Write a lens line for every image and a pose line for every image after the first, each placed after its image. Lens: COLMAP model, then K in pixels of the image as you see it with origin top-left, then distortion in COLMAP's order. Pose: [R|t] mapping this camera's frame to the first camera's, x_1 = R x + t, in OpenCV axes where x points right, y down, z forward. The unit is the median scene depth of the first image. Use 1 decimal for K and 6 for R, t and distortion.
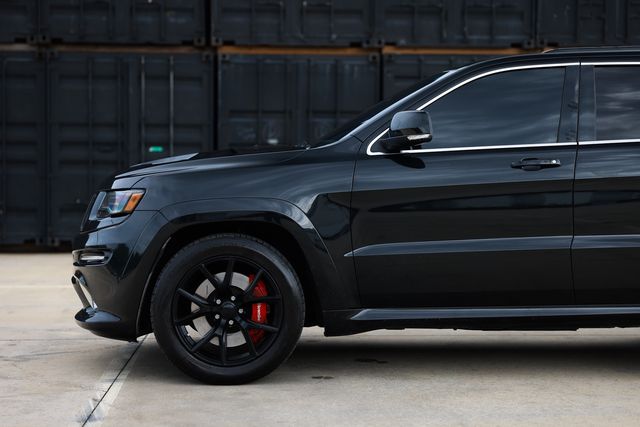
lens RADIAL K [[1175.1, 0, 322.4], [0, 1175.1, 218.0], [0, 0, 1]] dist [0.187007, 0.000000]
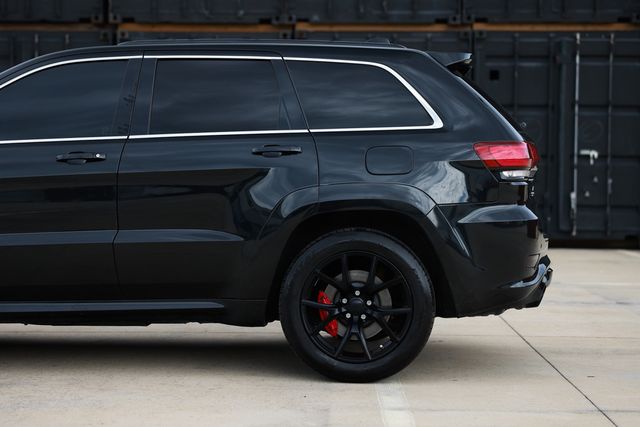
lens RADIAL K [[1307.2, 0, 288.8], [0, 1307.2, 226.1], [0, 0, 1]] dist [0.188631, 0.000000]
pose [[0.994854, 0.008966, -0.100921, 0.154580], [-0.007433, 0.999851, 0.015558, -0.002286], [0.101045, -0.014728, 0.994773, -0.026337]]
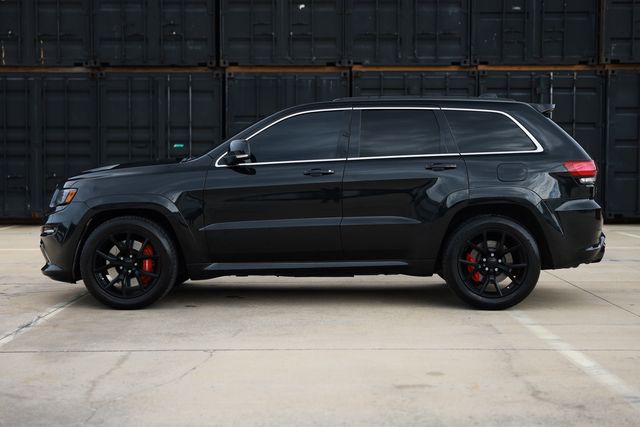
lens RADIAL K [[1007.2, 0, 317.4], [0, 1007.2, 212.3], [0, 0, 1]] dist [0.114786, 0.000000]
pose [[0.997749, -0.000194, -0.067057, 0.089448], [0.001584, 0.999785, 0.020686, -0.006653], [0.067038, -0.020746, 0.997535, -0.118562]]
